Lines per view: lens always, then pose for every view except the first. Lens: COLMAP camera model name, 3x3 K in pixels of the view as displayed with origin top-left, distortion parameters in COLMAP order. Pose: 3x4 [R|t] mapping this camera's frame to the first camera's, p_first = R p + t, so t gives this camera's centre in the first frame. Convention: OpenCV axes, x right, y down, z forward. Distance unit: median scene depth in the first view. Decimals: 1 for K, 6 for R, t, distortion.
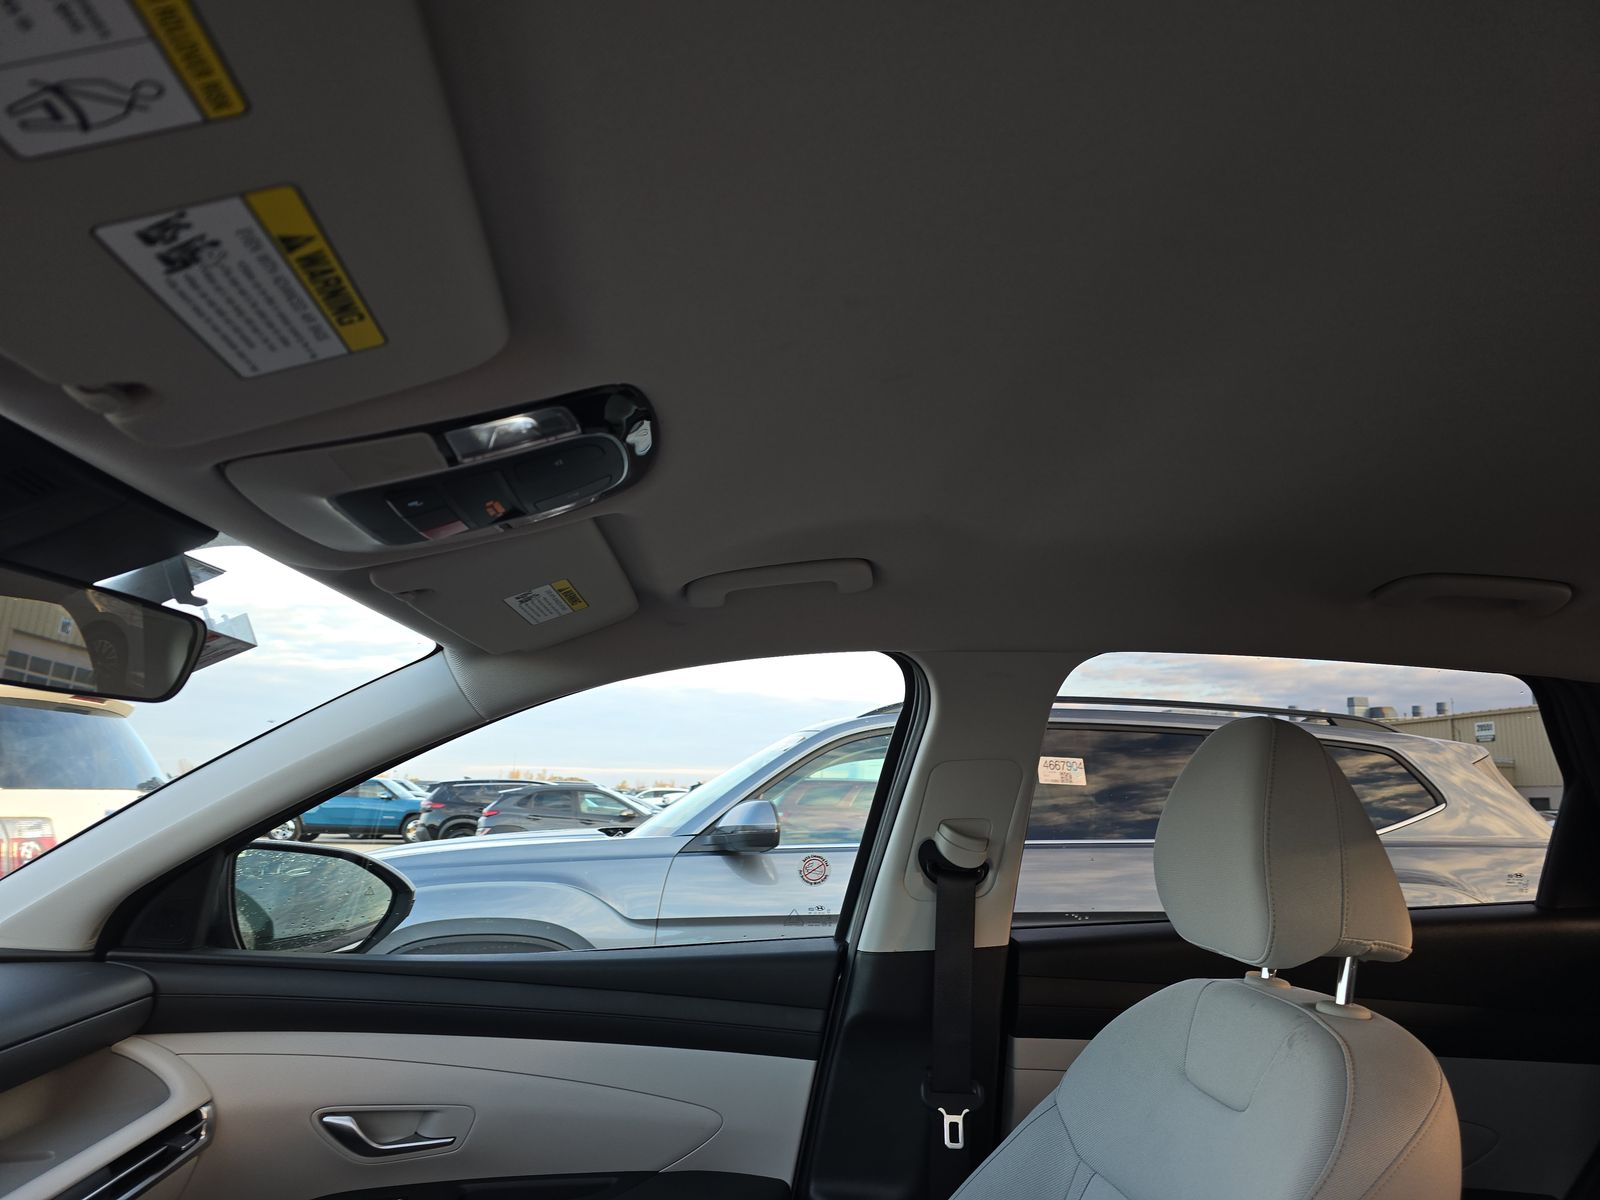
lens RADIAL K [[1051.0, 0, 795.9], [0, 1051.0, 605.4], [0, 0, 1]] dist [0.068298, -0.079896]
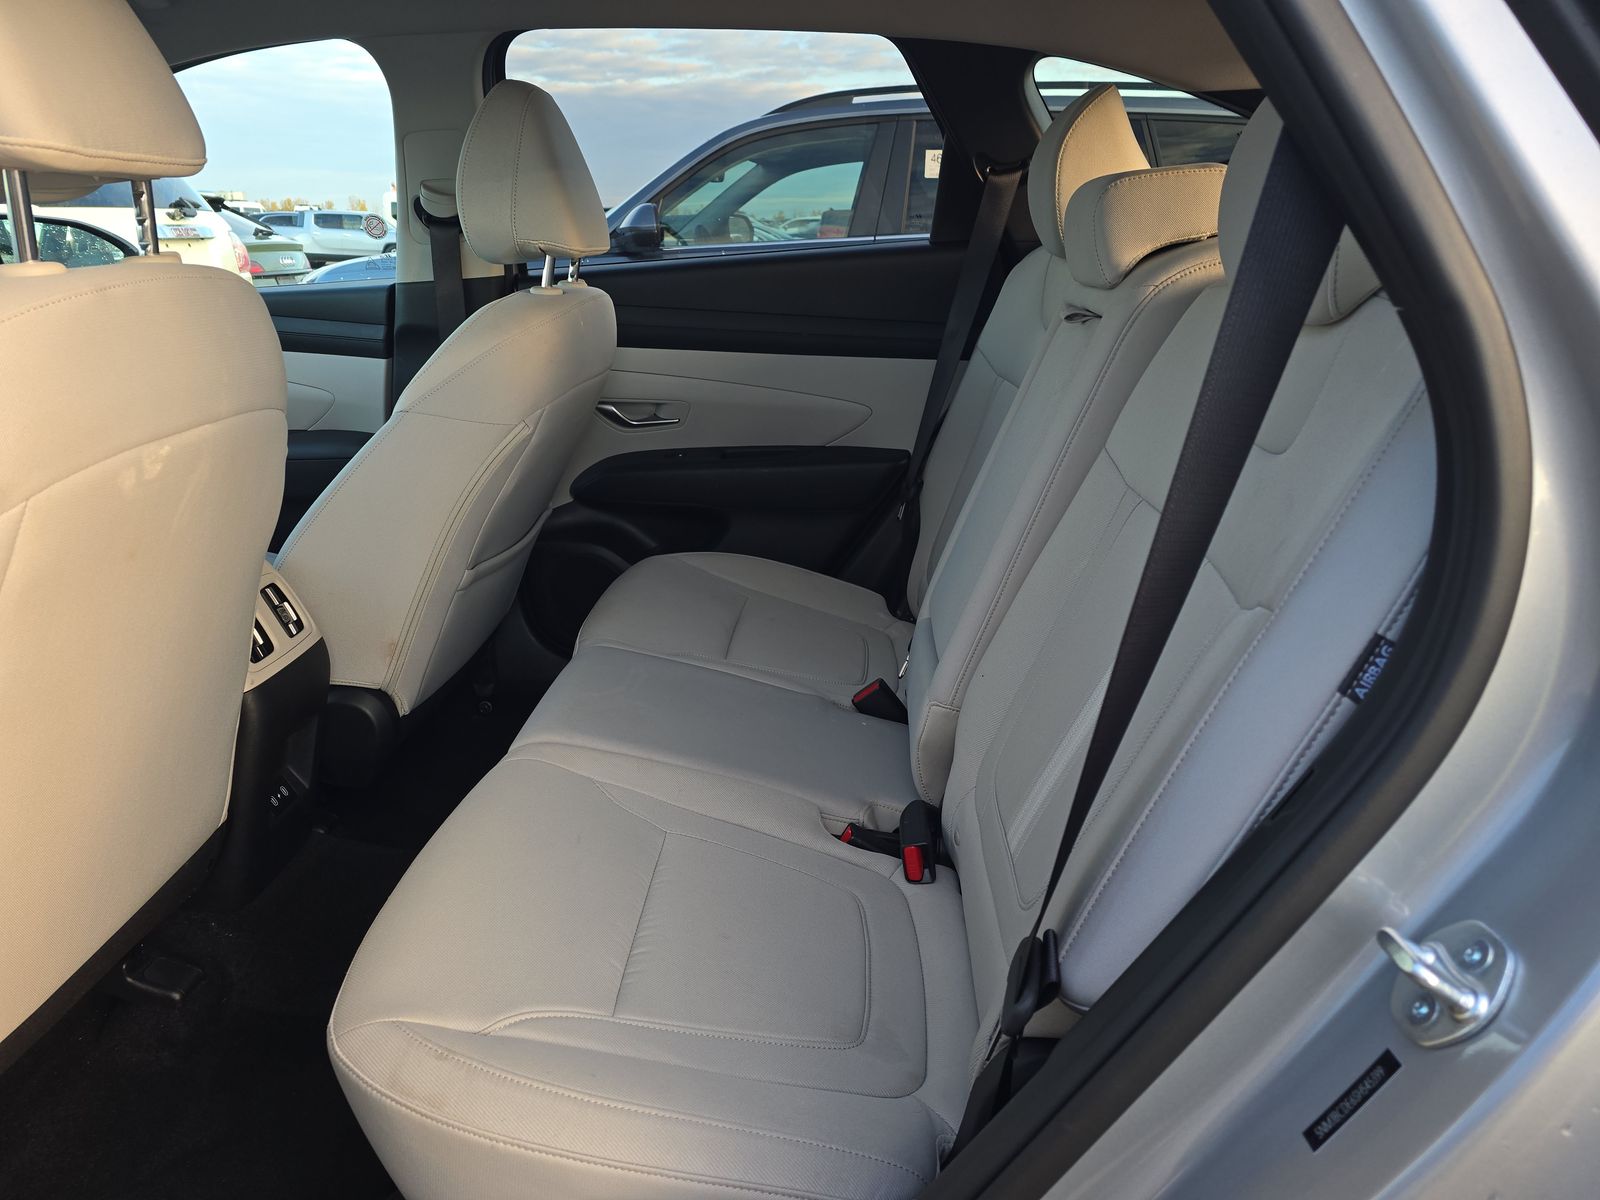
lens RADIAL K [[1051.0, 0, 795.9], [0, 1051.0, 605.4], [0, 0, 1]] dist [0.068298, -0.079896]
pose [[0.996662, -0.002306, -0.081607, 0.680122], [0.043254, 0.862683, 0.503892, 0.004894], [0.069239, -0.505740, 0.859903, -0.387537]]
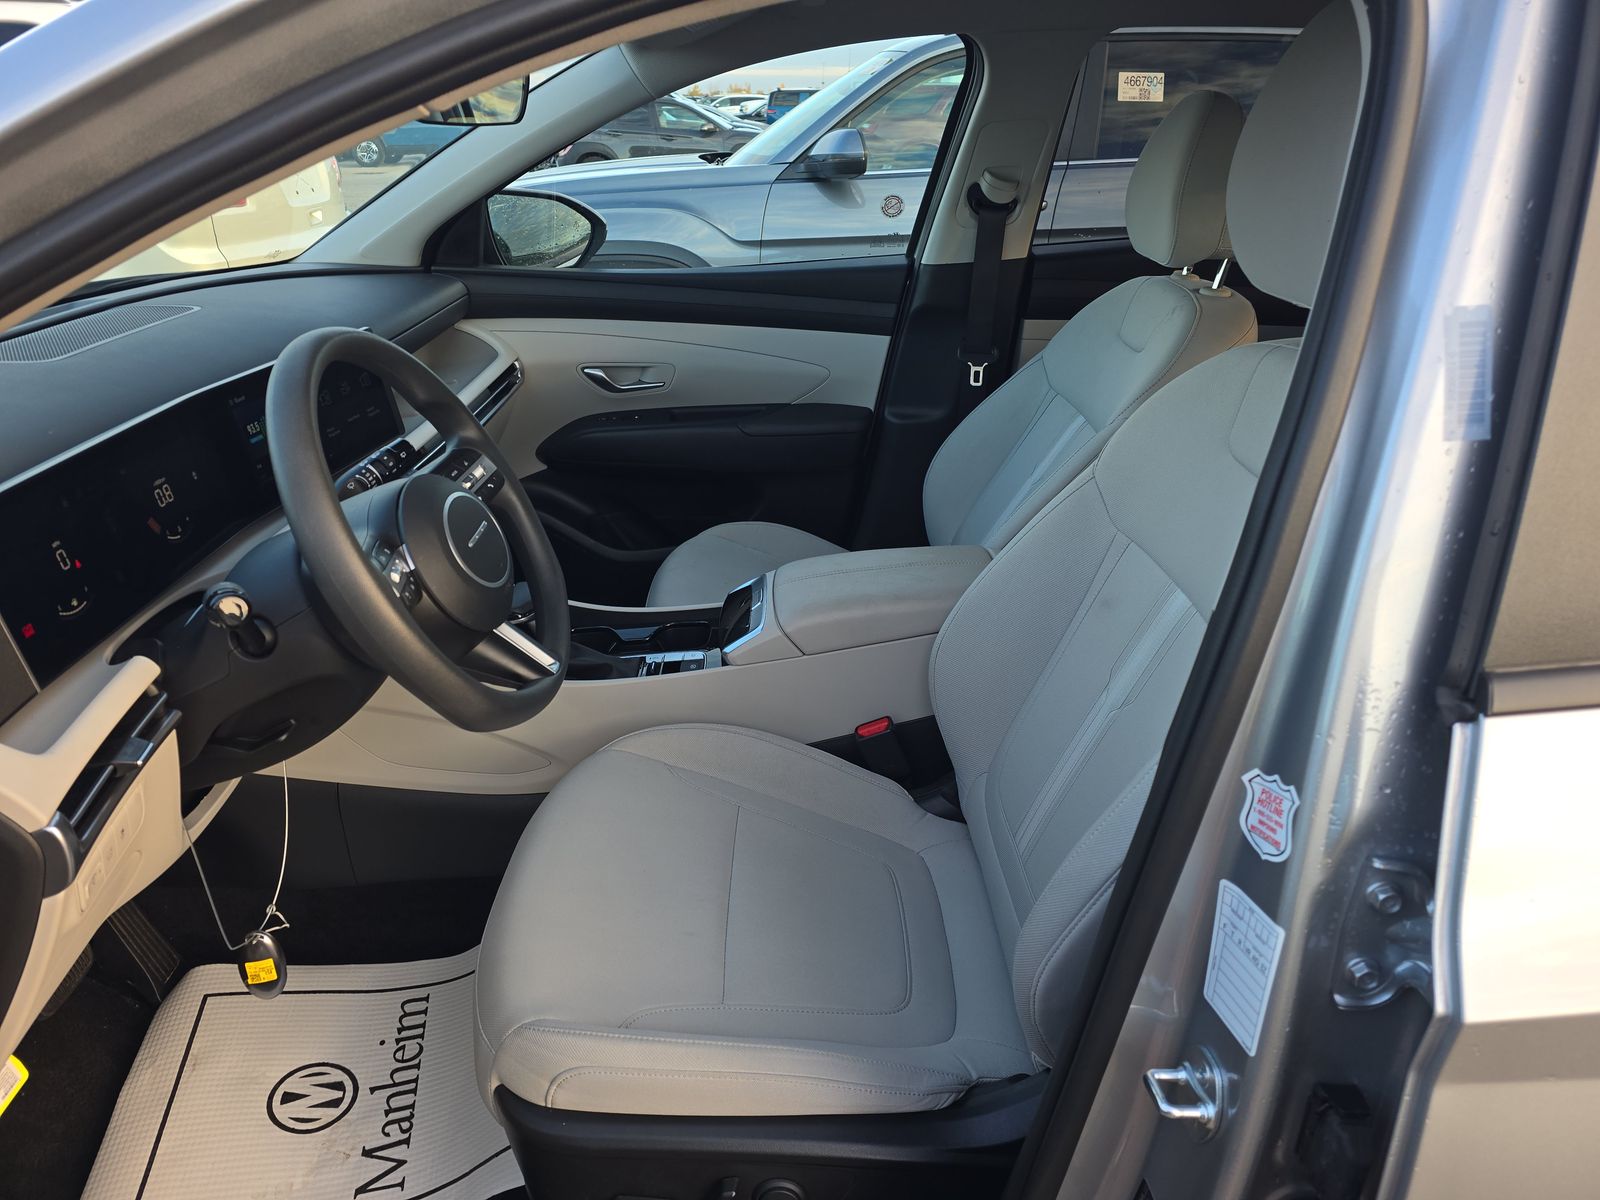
lens RADIAL K [[1051.0, 0, 795.9], [0, 1051.0, 605.4], [0, 0, 1]] dist [0.068298, -0.079896]
pose [[0.997037, 0.012438, -0.075908, 0.002874], [0.034226, 0.812027, 0.582616, -0.140324], [0.068886, -0.583487, 0.809195, -0.446354]]
